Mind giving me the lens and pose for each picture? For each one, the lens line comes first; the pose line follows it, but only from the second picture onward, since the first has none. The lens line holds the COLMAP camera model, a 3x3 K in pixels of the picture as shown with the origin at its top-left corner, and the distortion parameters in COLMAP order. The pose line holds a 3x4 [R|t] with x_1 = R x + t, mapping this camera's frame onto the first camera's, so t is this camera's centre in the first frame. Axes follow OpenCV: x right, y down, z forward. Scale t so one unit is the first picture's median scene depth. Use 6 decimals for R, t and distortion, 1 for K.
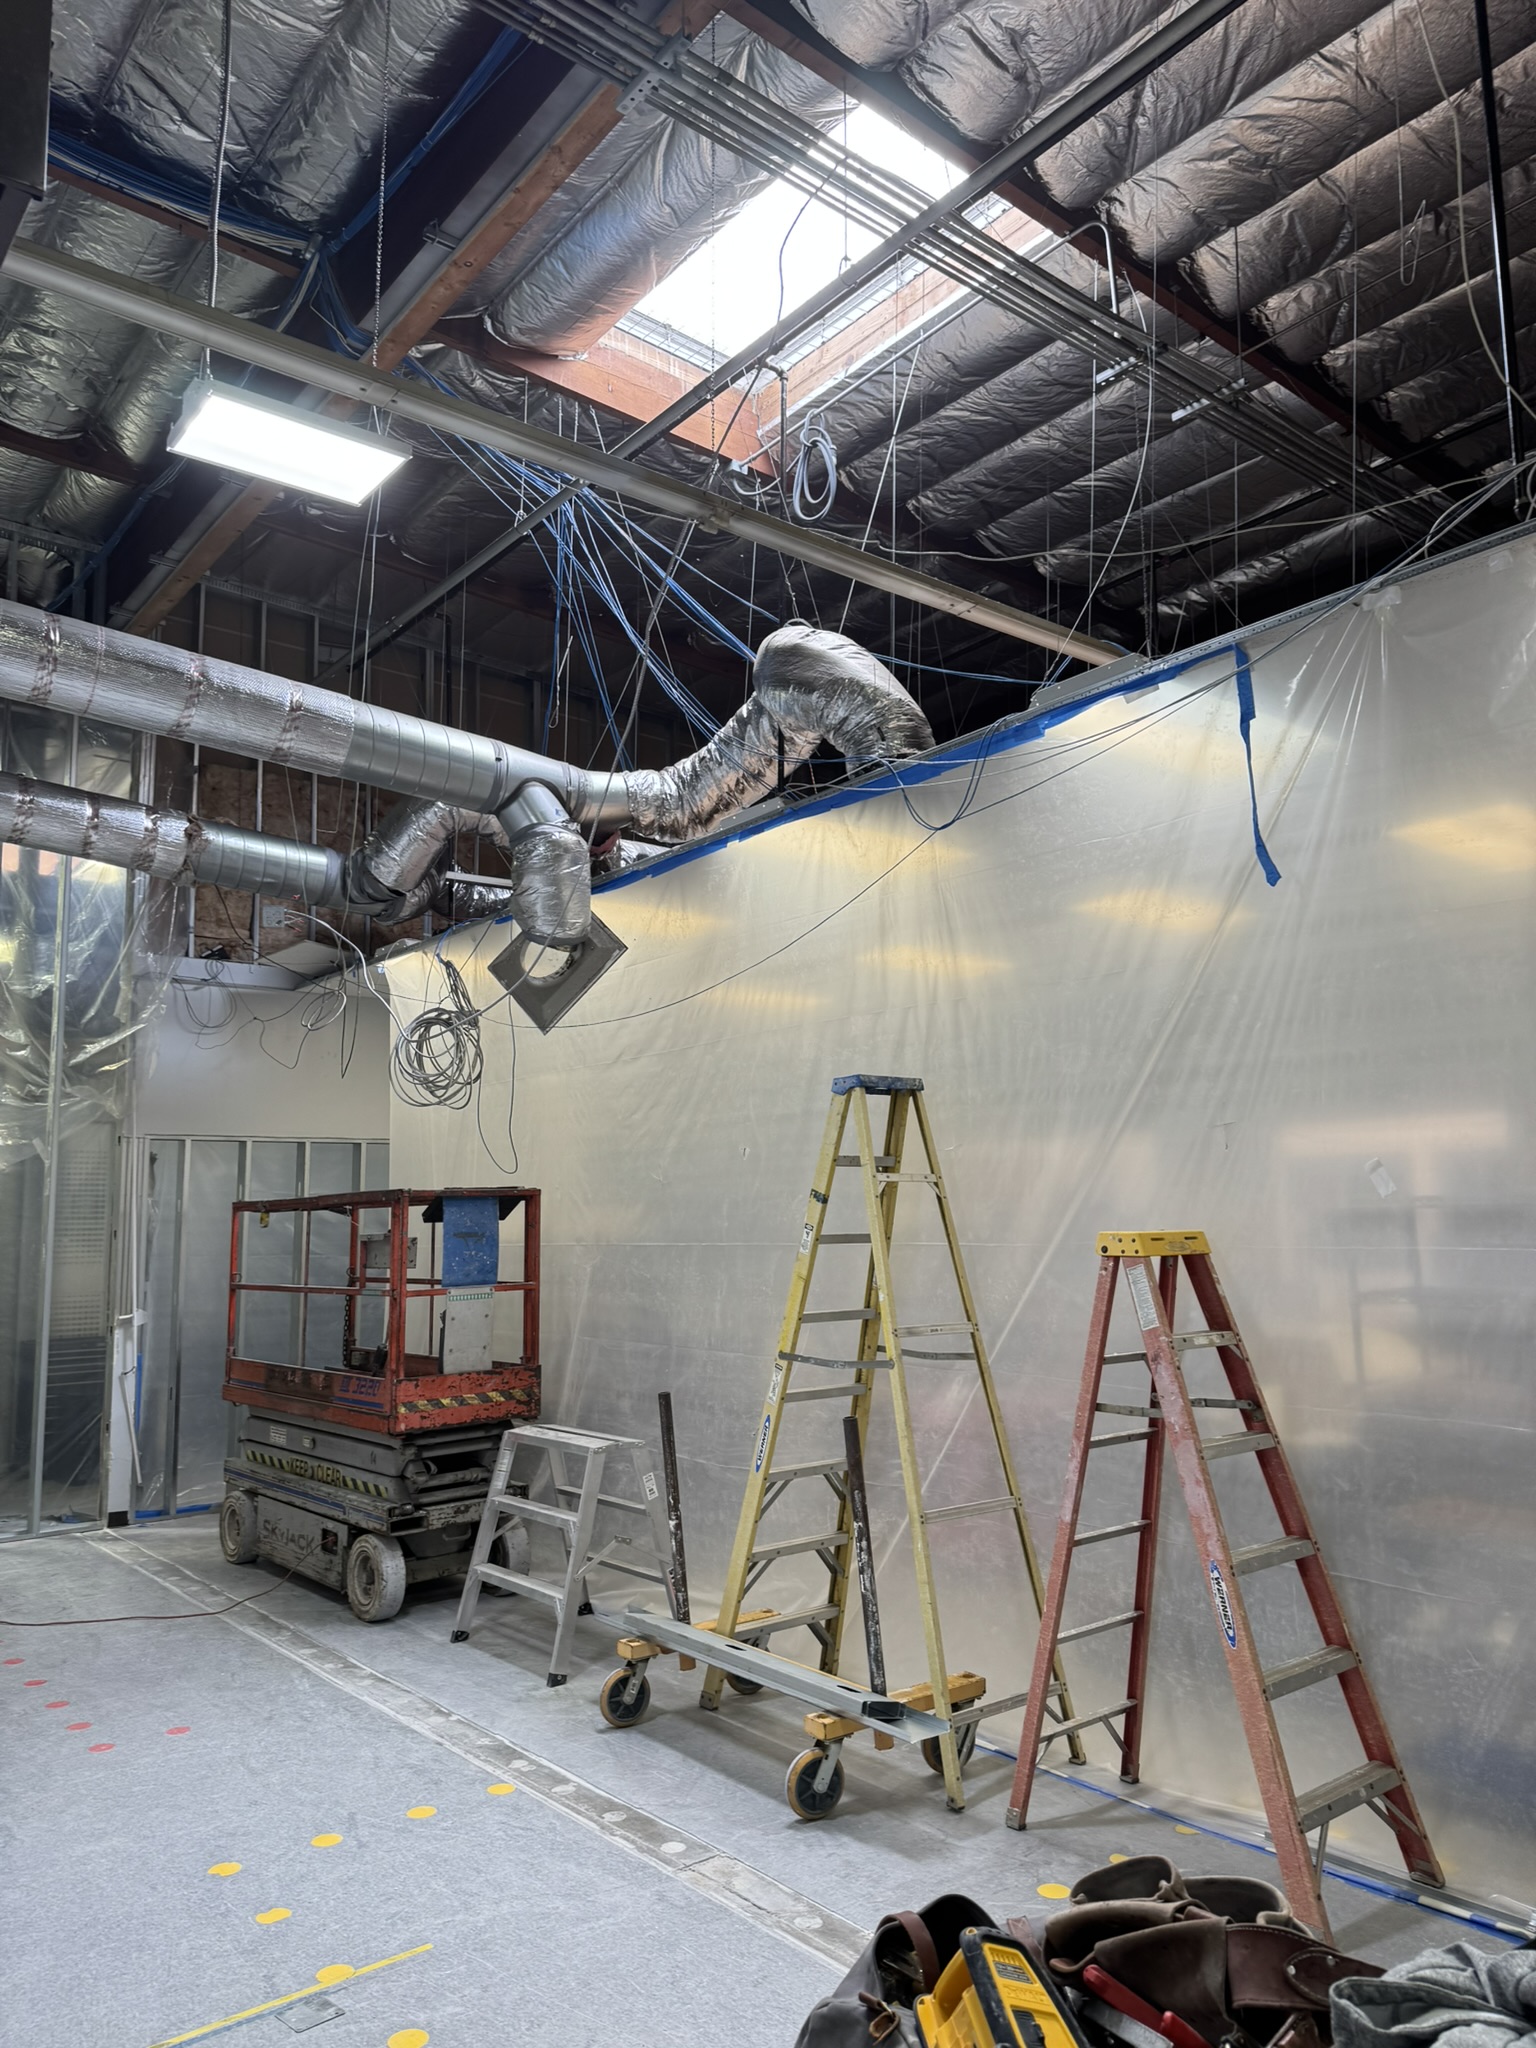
lens RADIAL K [[1422.5, 0, 700.9], [0, 1422.5, 1031.1], [0, 0, 1]] dist [0.167905, -0.145178]
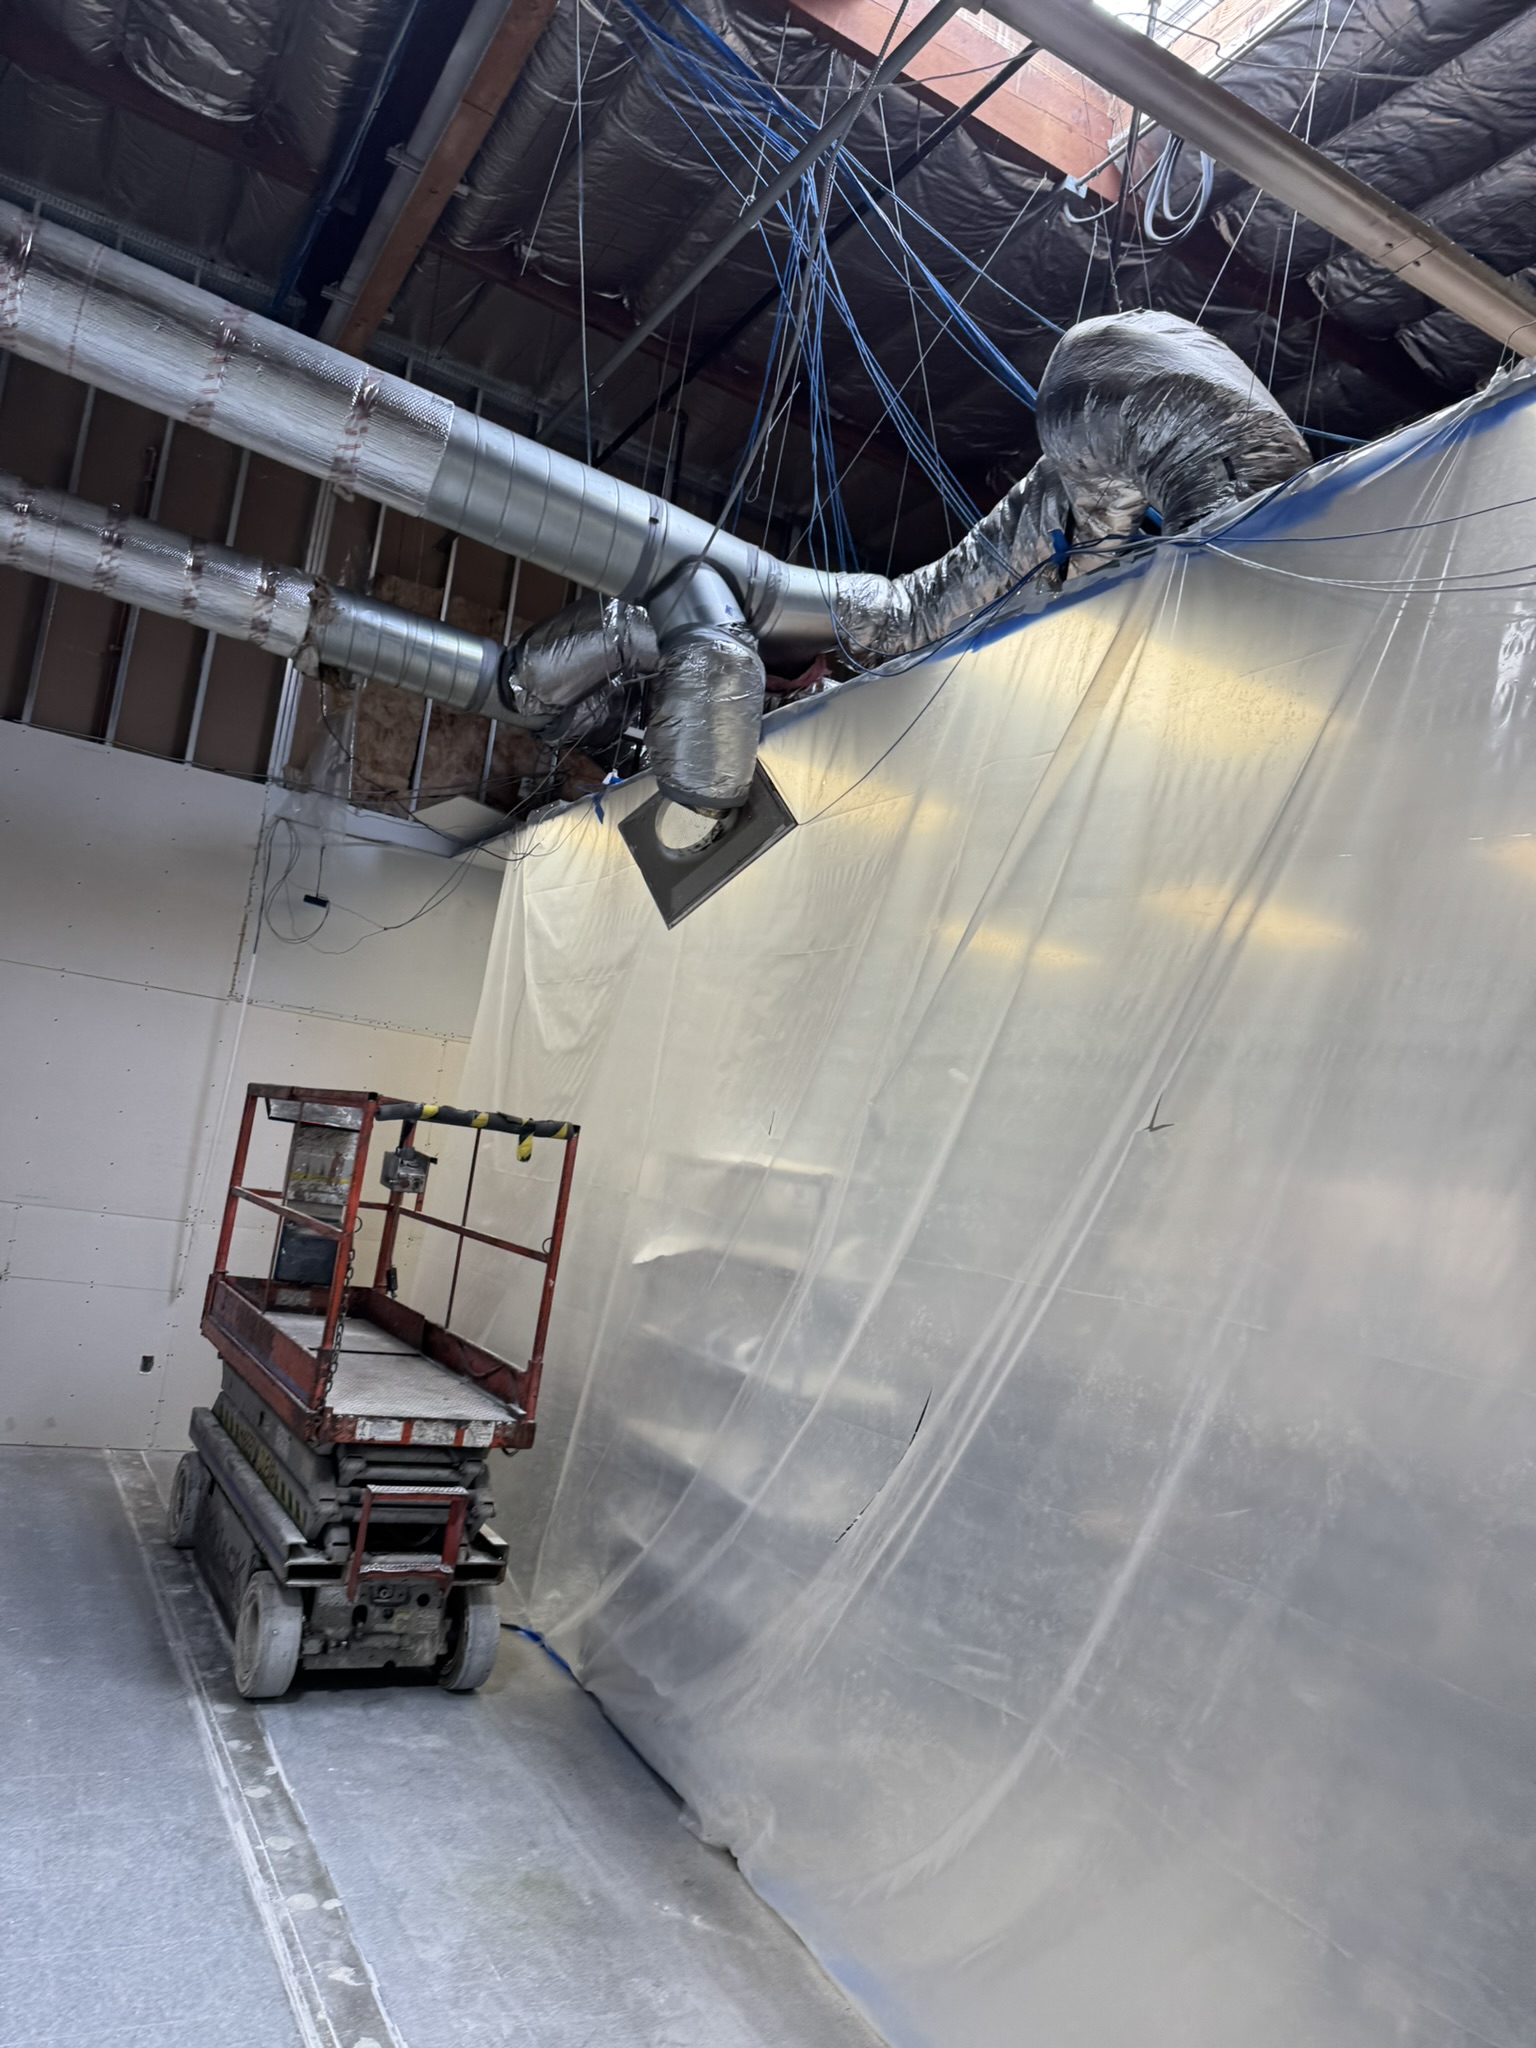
lens RADIAL K [[1430.0, 0, 768.0], [0, 1430.0, 1024.0], [0, 0, 1]] dist [0.008263, -0.001981]
pose [[0.977955, 0.149936, -0.145339, 0.046400], [-0.146994, 0.988657, 0.030835, 0.019419], [0.148314, -0.008791, 0.988901, 0.303928]]
